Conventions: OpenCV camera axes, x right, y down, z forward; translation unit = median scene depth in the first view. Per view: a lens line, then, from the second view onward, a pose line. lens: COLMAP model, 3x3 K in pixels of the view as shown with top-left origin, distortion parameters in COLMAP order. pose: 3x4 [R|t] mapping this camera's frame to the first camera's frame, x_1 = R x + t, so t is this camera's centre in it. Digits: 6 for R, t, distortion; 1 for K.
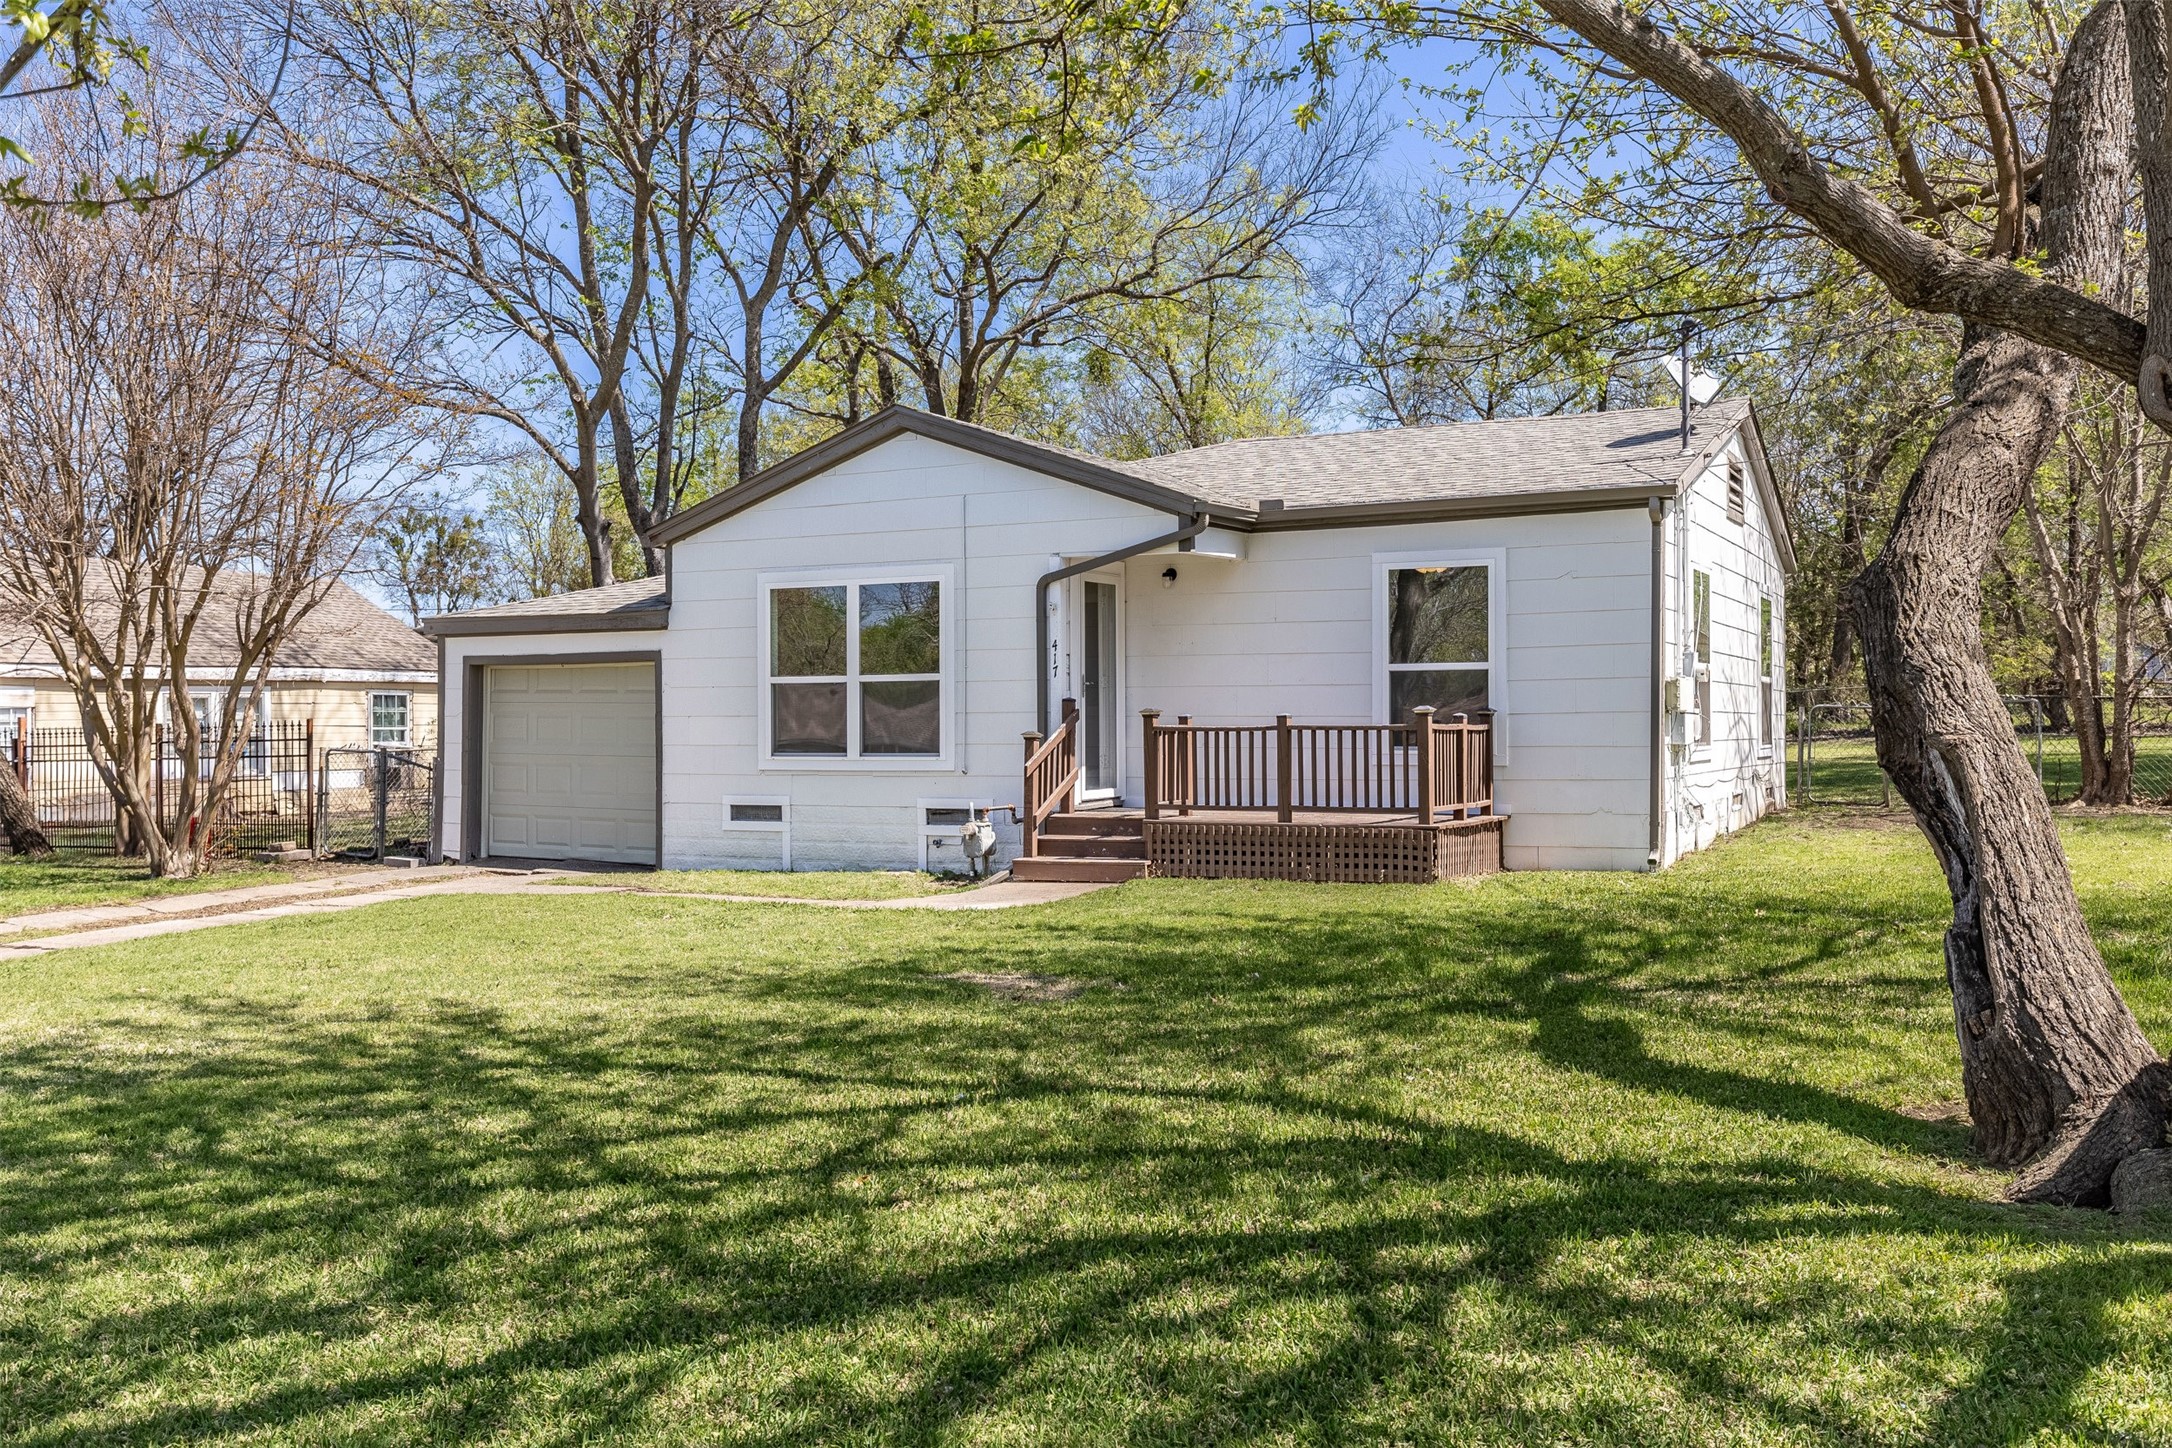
lens RADIAL K [[1765.4, 0, 1086.0], [0, 1765.4, 724.0], [0, 0, 1]] dist [-0.044132, -0.000183]
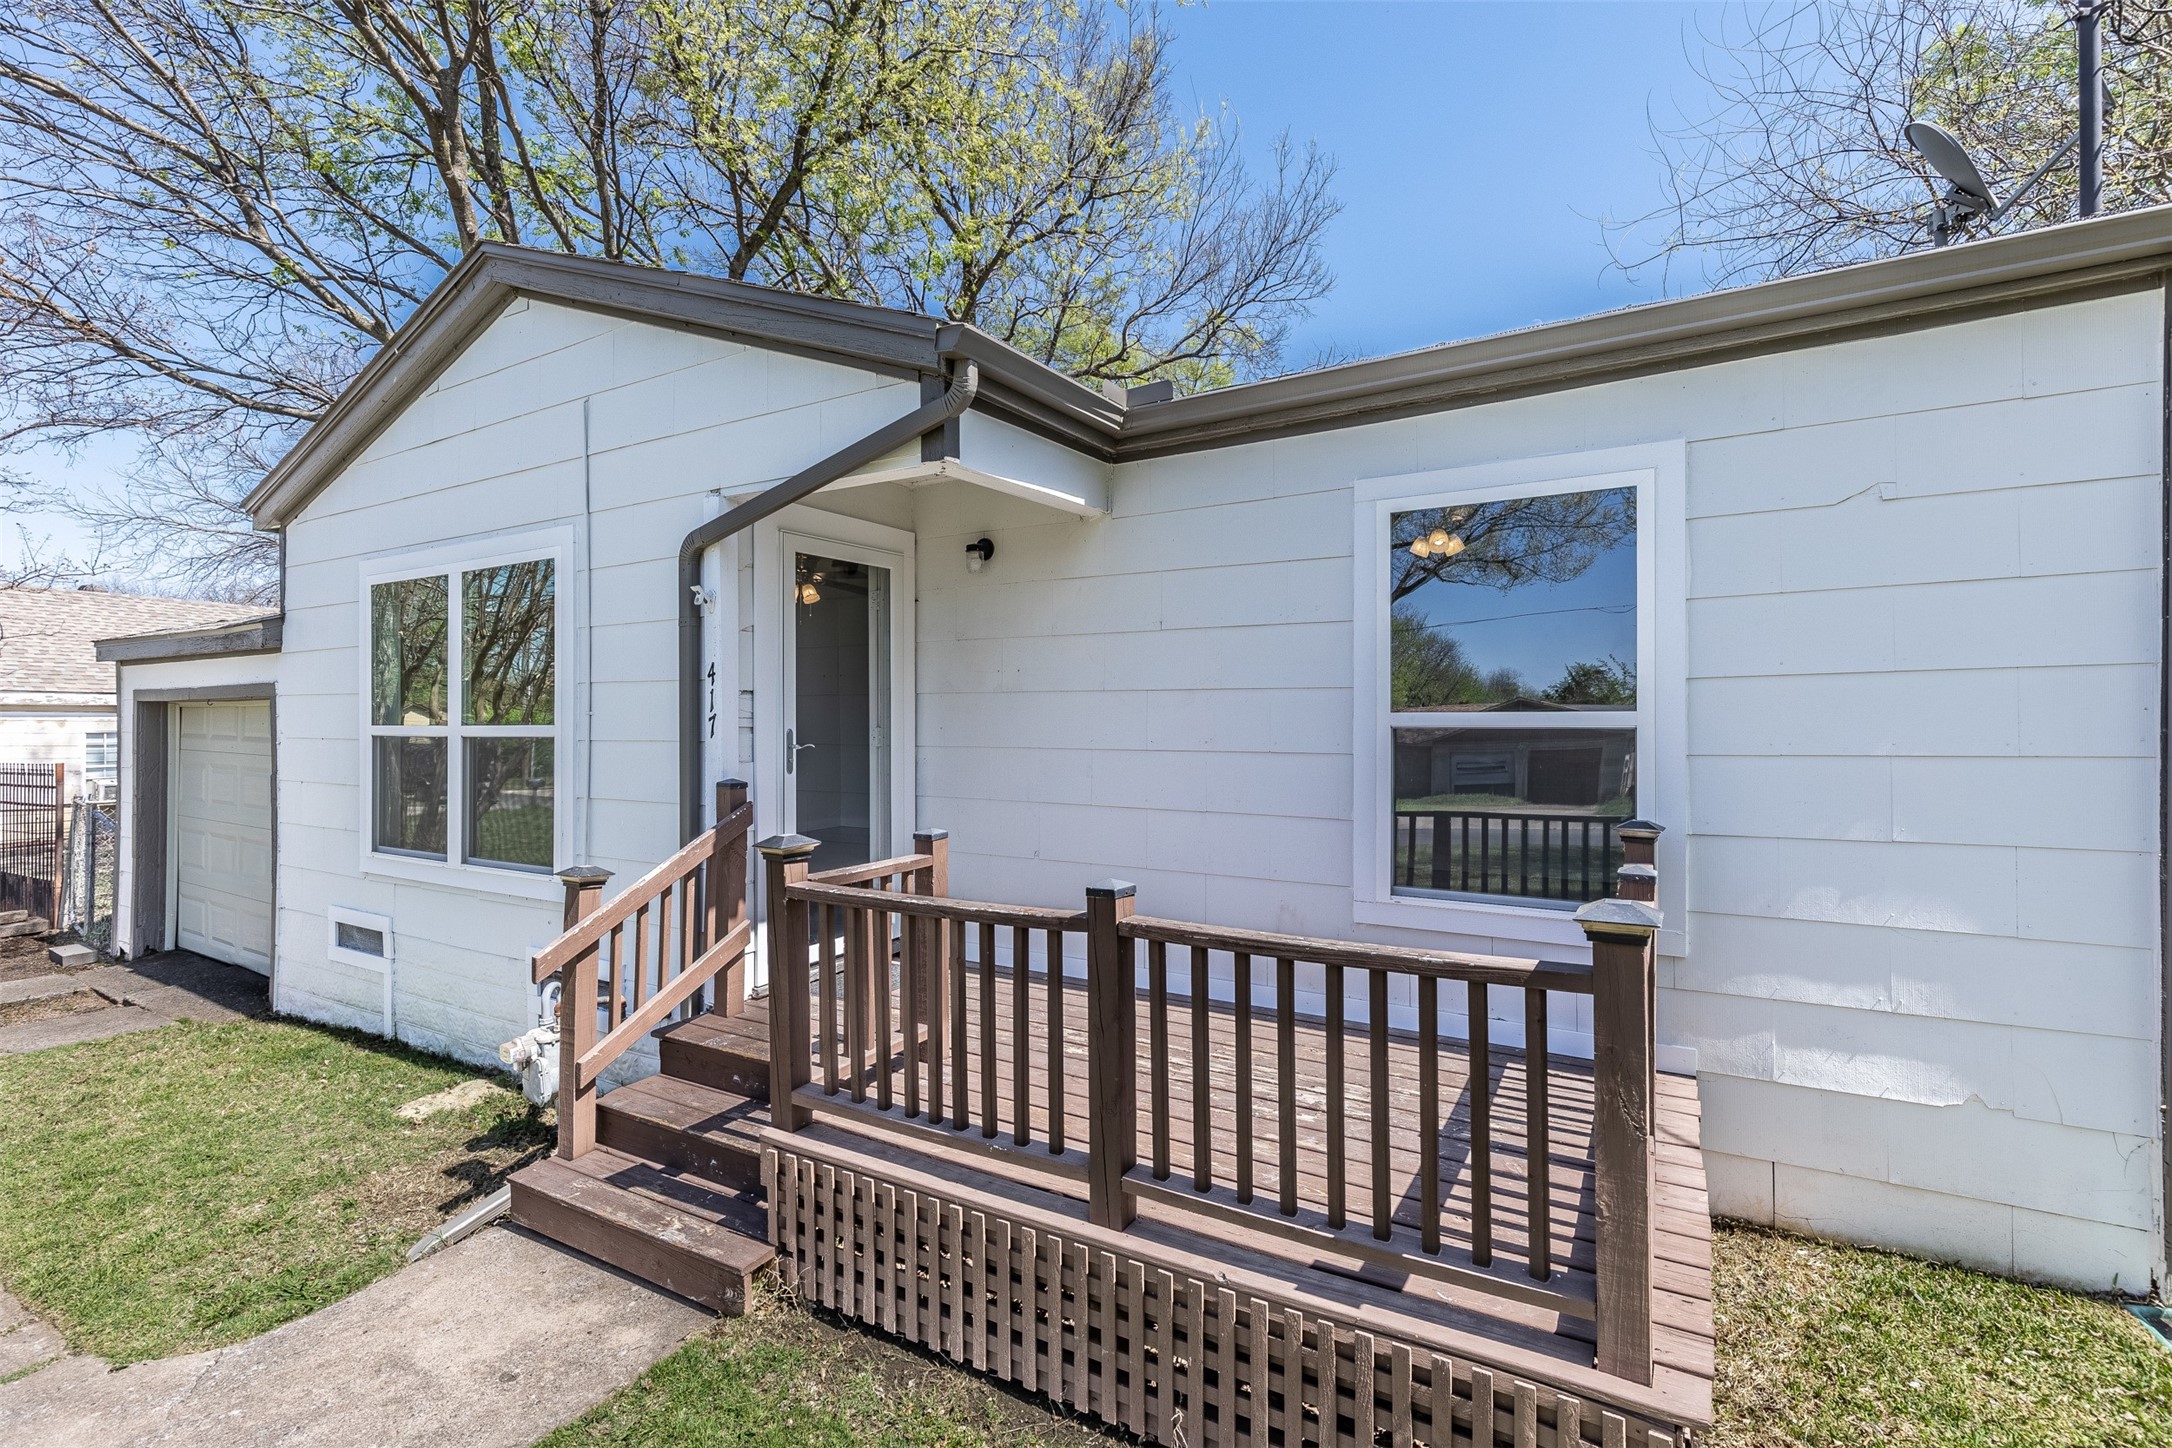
lens RADIAL K [[969.3, 0, 1086.0], [0, 969.3, 724.0], [0, 0, 1]] dist [-0.002138, -0.000189]
pose [[0.998256, 0.002846, -0.058971, 0.100326], [-0.002760, 0.999995, 0.001527, -0.029674], [0.058976, -0.001362, 0.998259, 0.699058]]
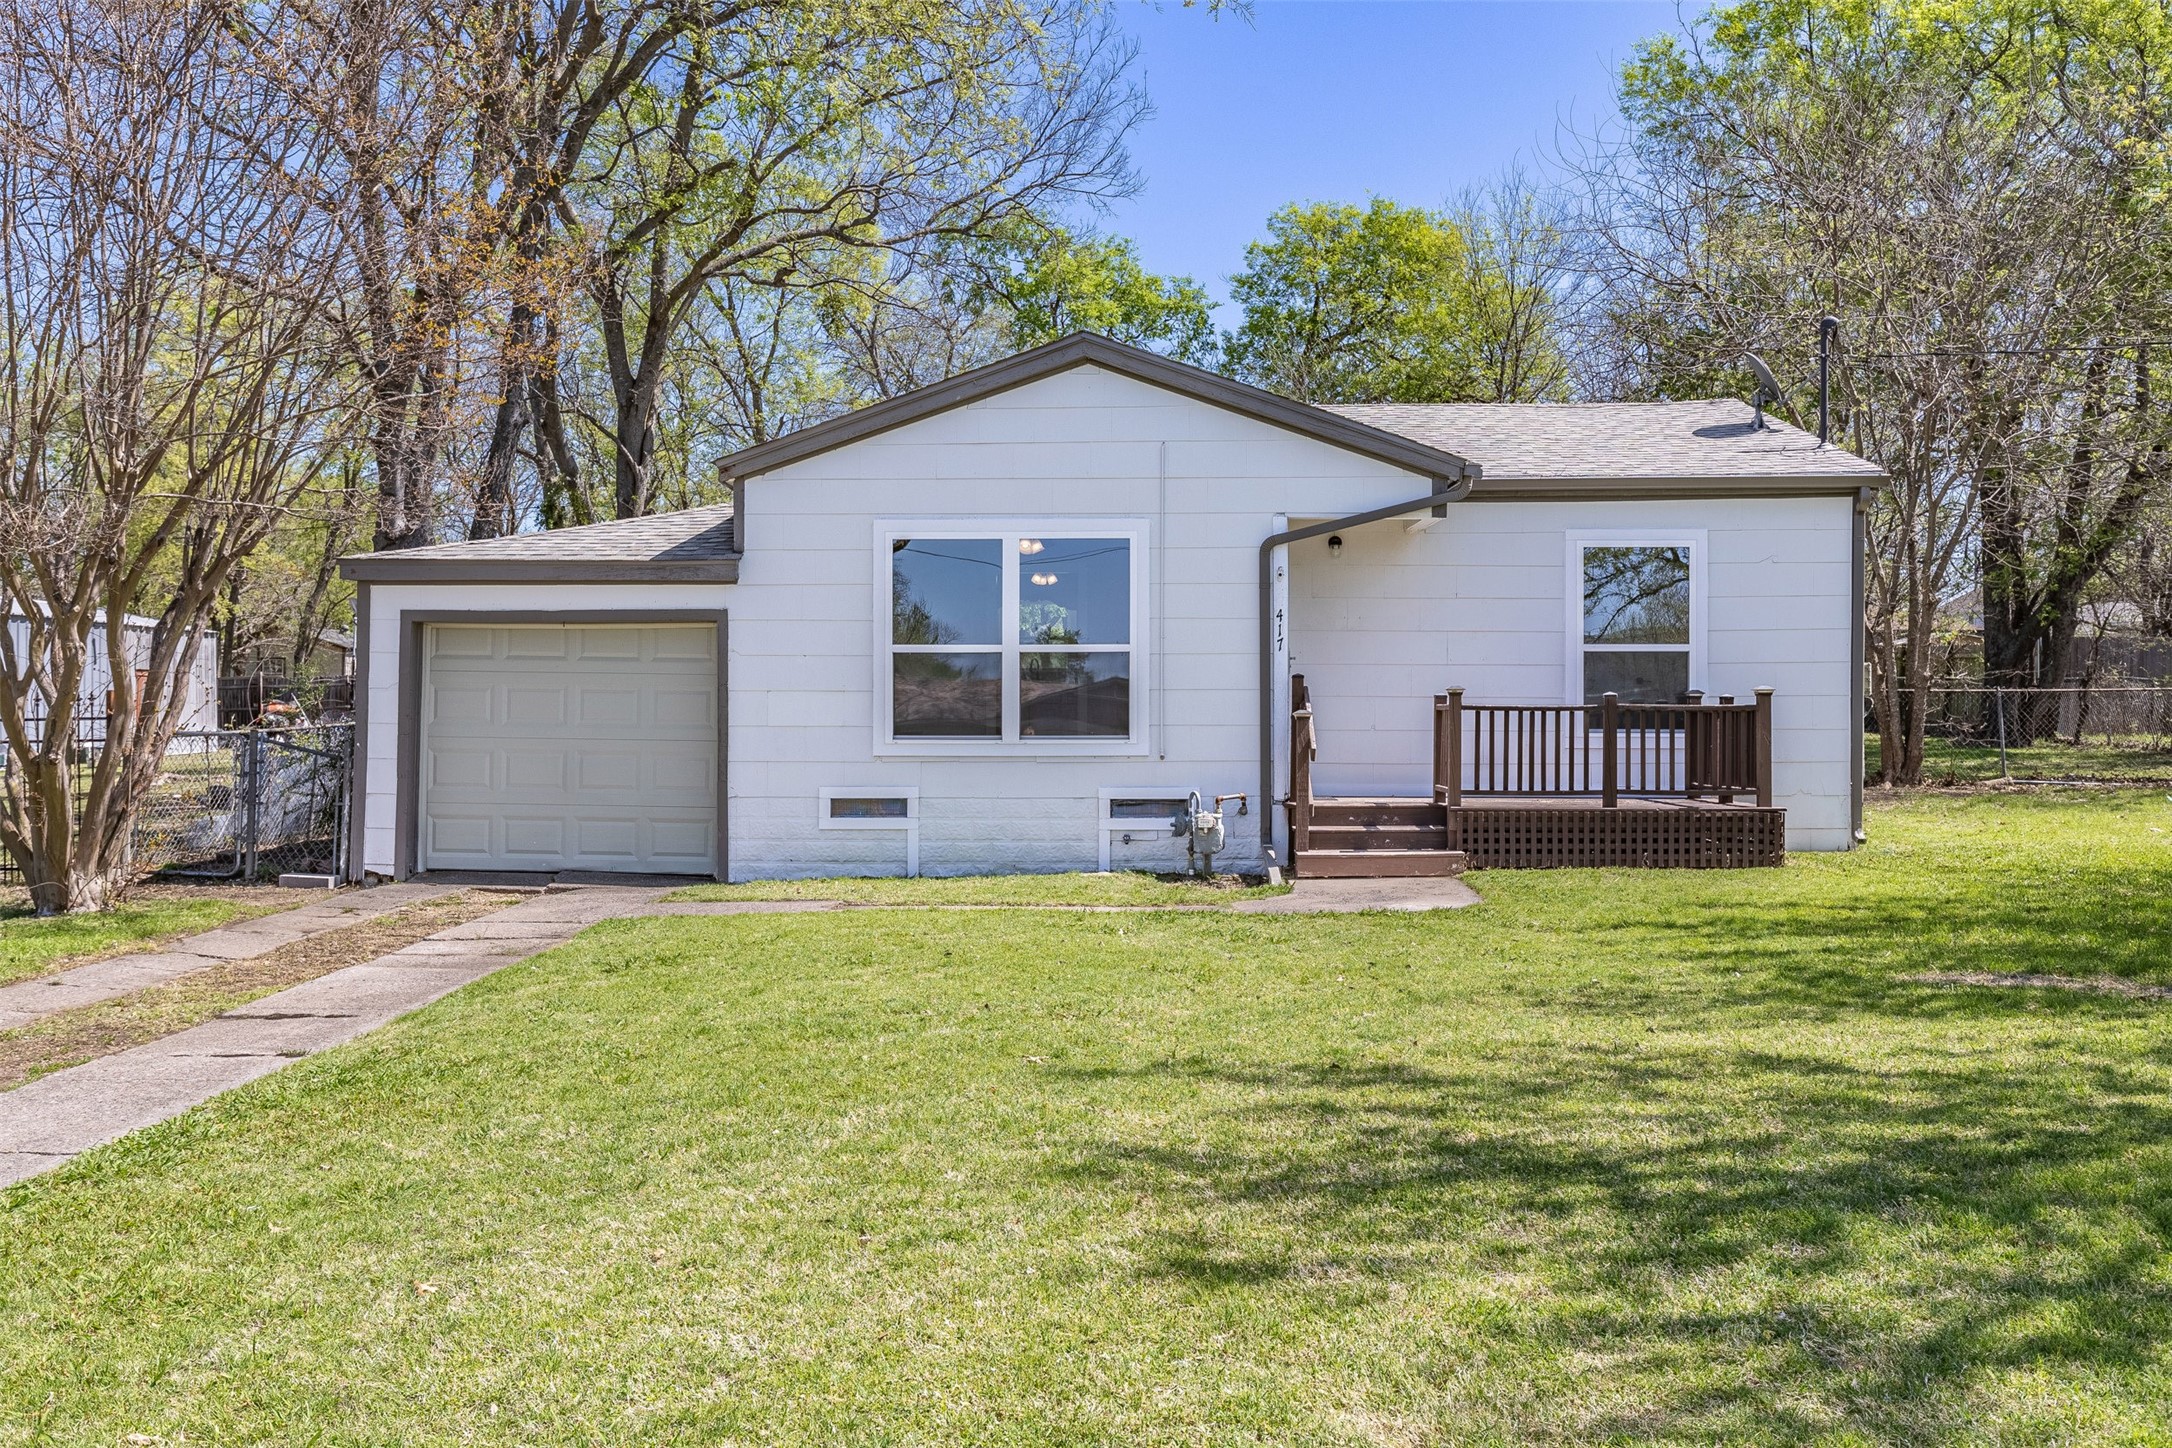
lens RADIAL K [[1765.4, 0, 1086.0], [0, 1765.4, 724.0], [0, 0, 1]] dist [-0.044132, -0.000183]
pose [[0.917099, 0.002218, 0.398653, -0.446258], [-0.005529, 0.999959, 0.007155, 0.004609], [-0.398621, -0.008766, 0.917074, 0.204807]]
